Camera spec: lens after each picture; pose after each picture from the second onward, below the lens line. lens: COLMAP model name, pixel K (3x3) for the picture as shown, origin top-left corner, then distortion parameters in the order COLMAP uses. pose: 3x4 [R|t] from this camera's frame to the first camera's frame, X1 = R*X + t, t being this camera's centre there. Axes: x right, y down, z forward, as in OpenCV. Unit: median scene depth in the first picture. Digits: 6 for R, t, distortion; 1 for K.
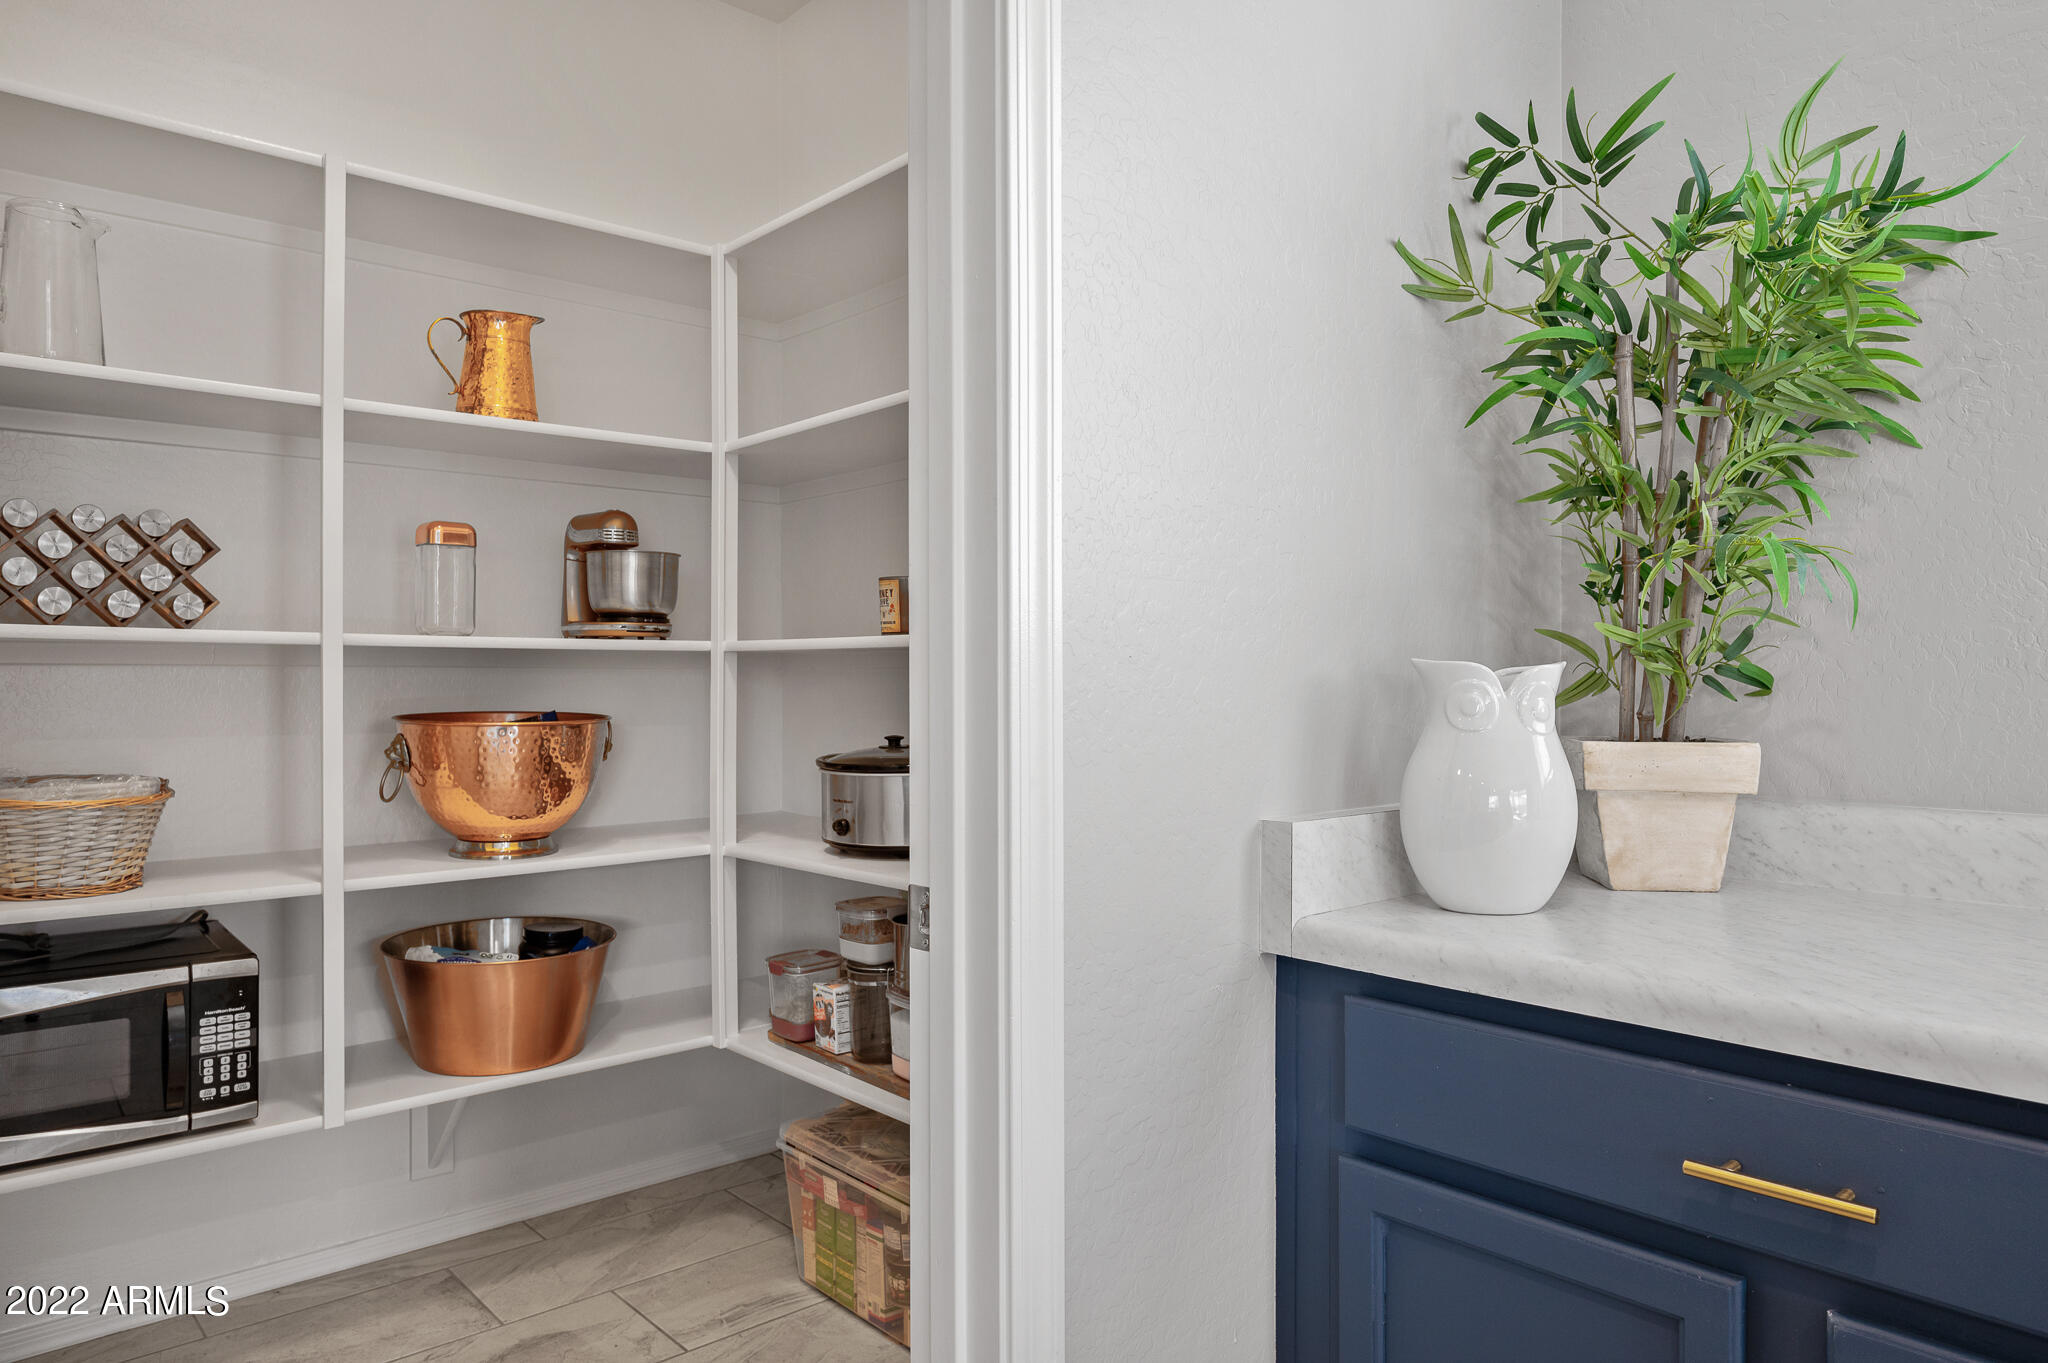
lens RADIAL K [[1334.1, 0, 1035.6], [0, 1334.1, 694.8], [0, 0, 1]] dist [-0.004519, 0.007566]
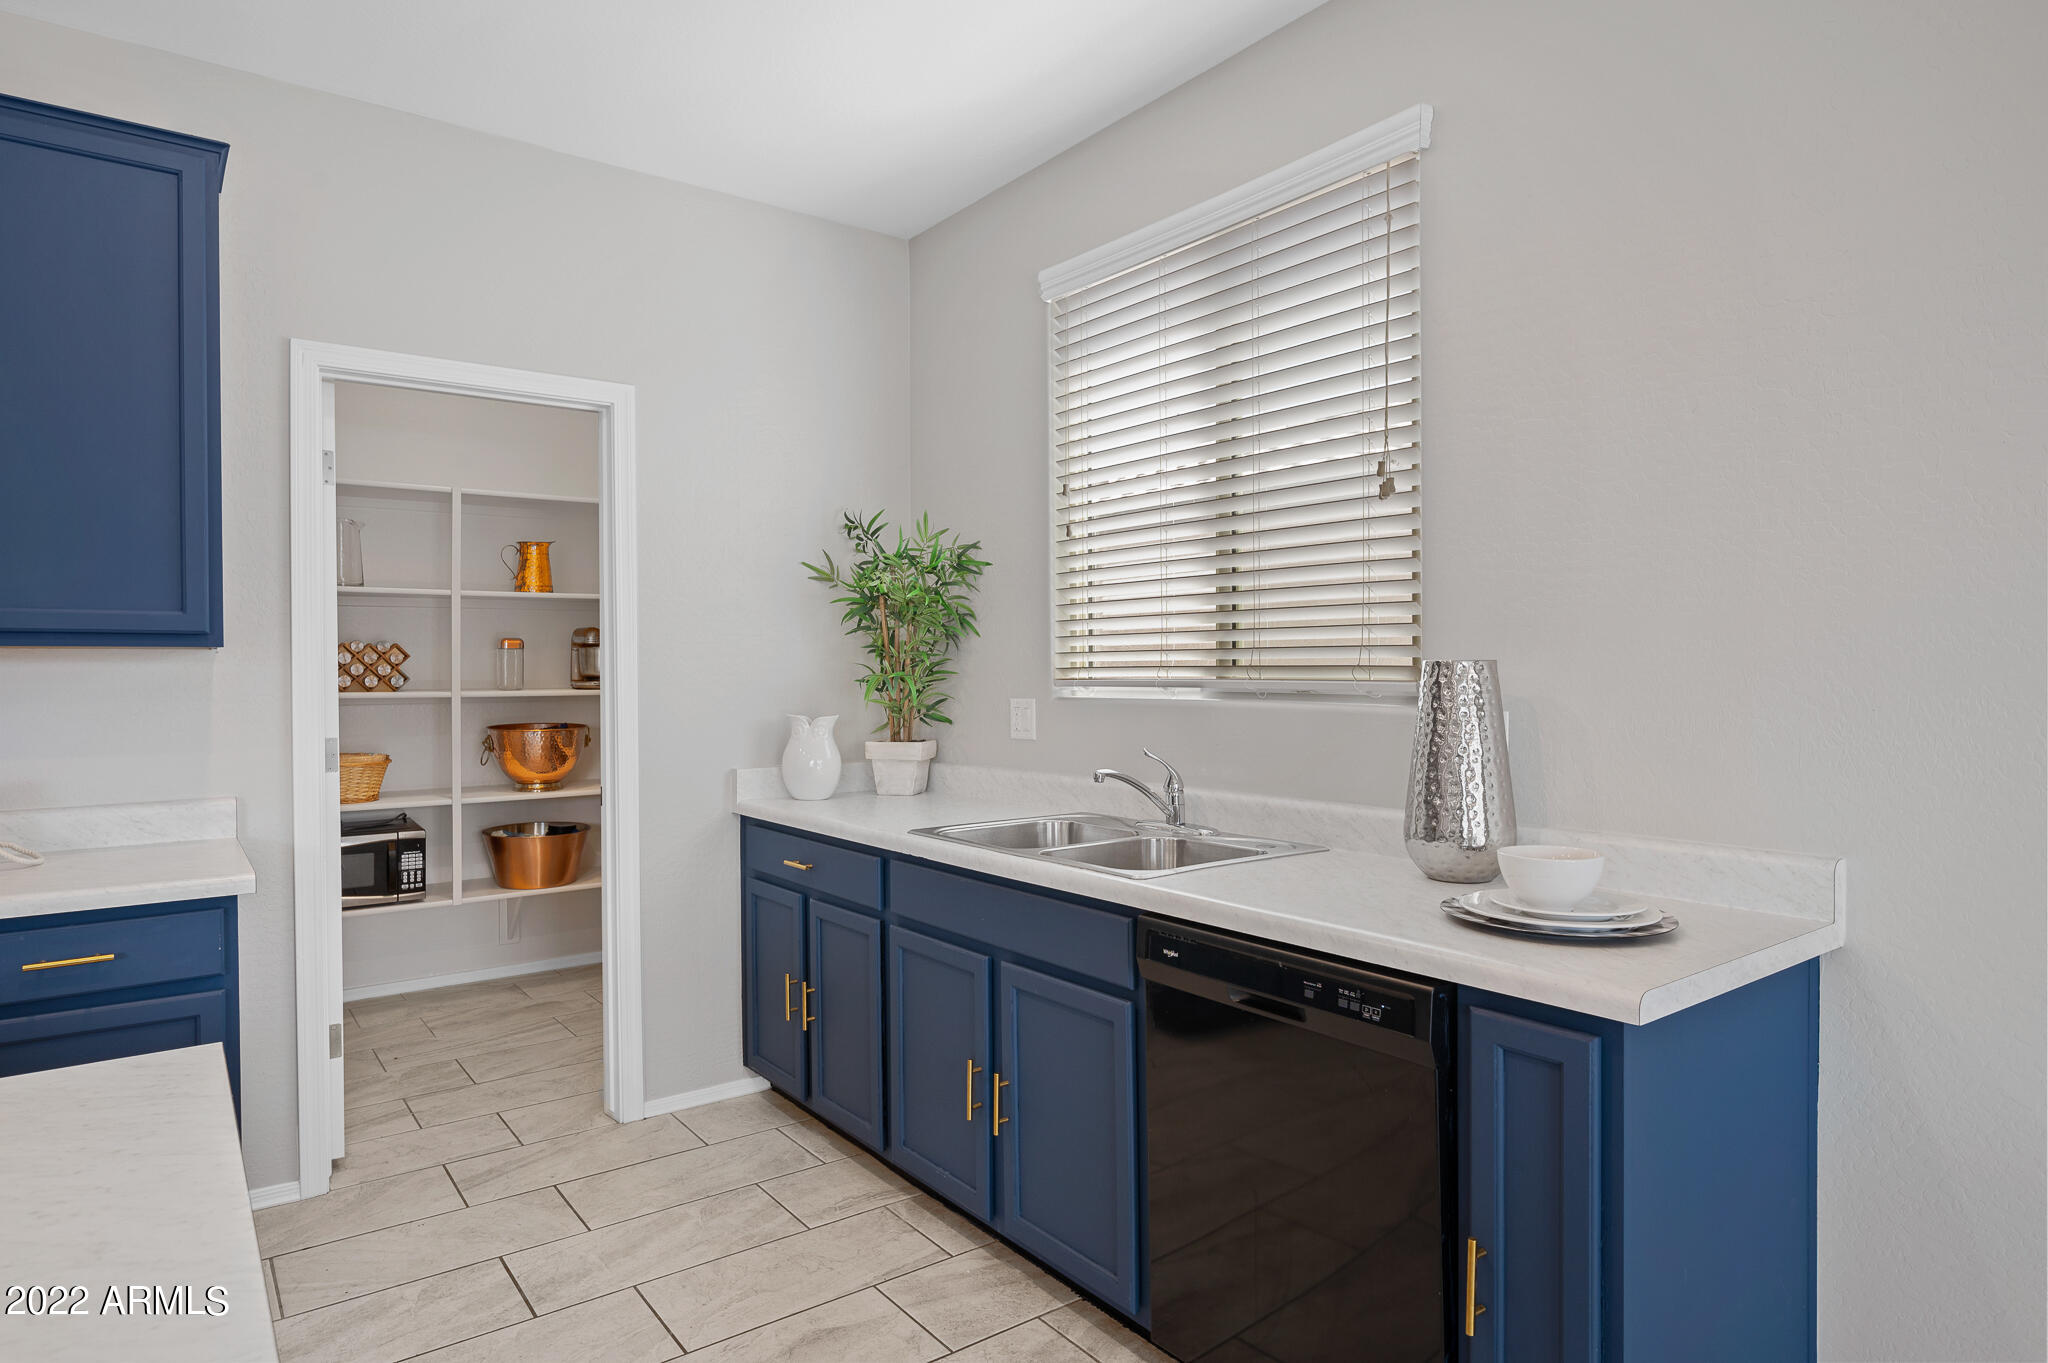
lens RADIAL K [[1207.3, 0, 1031.2], [0, 1207.3, 672.9], [0, 0, 1]] dist [0.024811, 0.001180]
pose [[0.995112, -0.006251, -0.098555, 0.699482], [0.005879, 0.999974, -0.004066, -0.067920], [0.098578, 0.003467, 0.995123, -1.039693]]
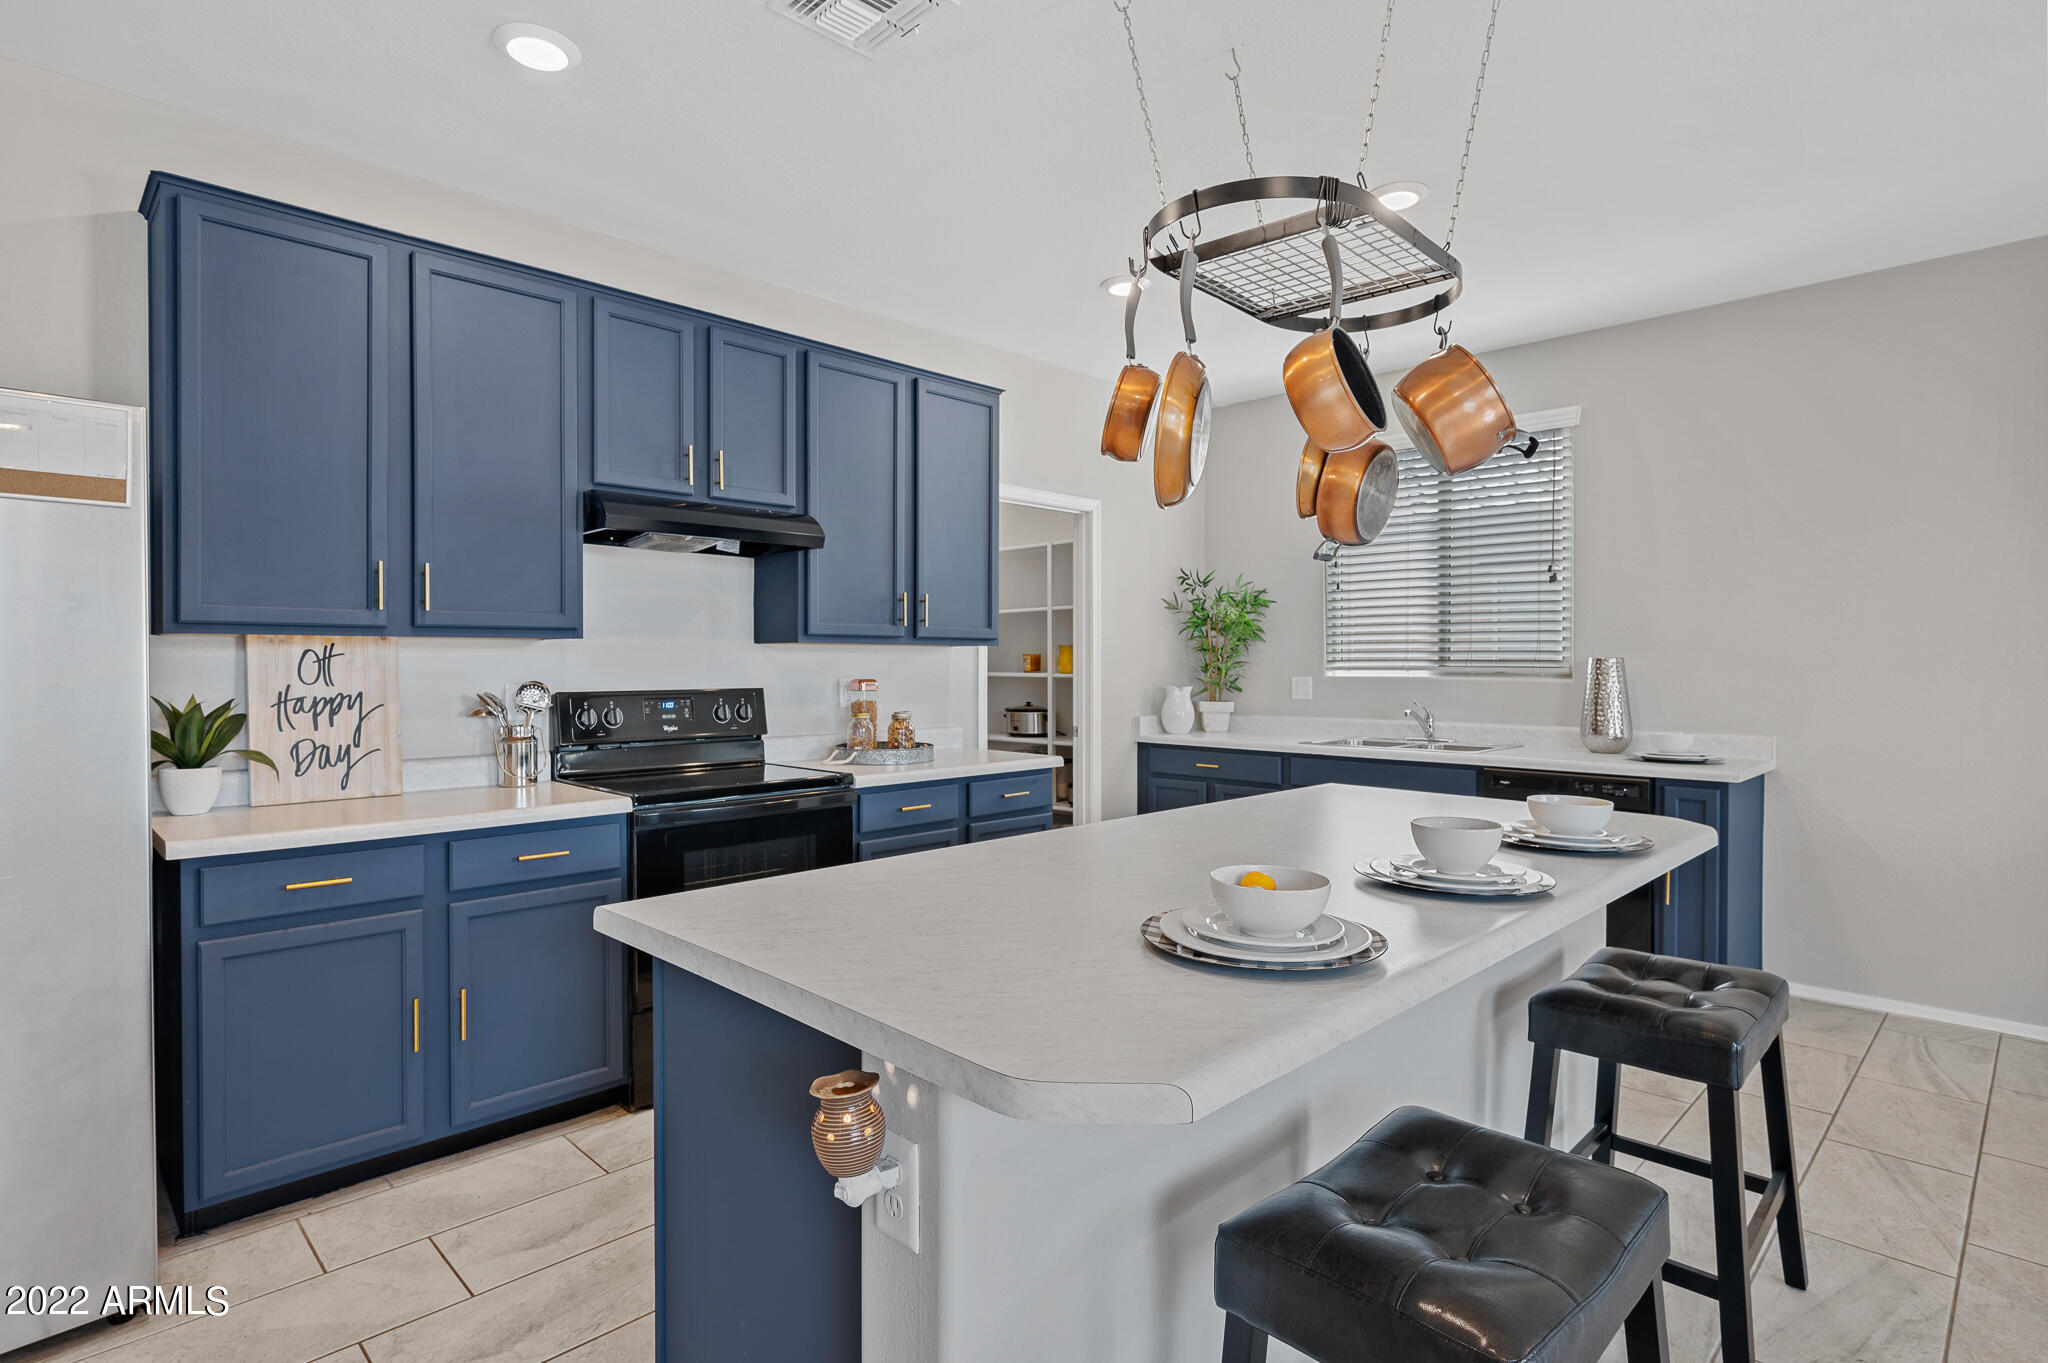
lens RADIAL K [[1065.5, 0, 1017.8], [0, 1065.5, 666.2], [0, 0, 1]] dist [-0.011017, 0.000678]
pose [[0.998533, 0.000448, 0.054141, -0.328597], [-0.000173, 0.999987, -0.005079, -0.053042], [-0.054142, 0.005063, 0.998520, -2.008361]]
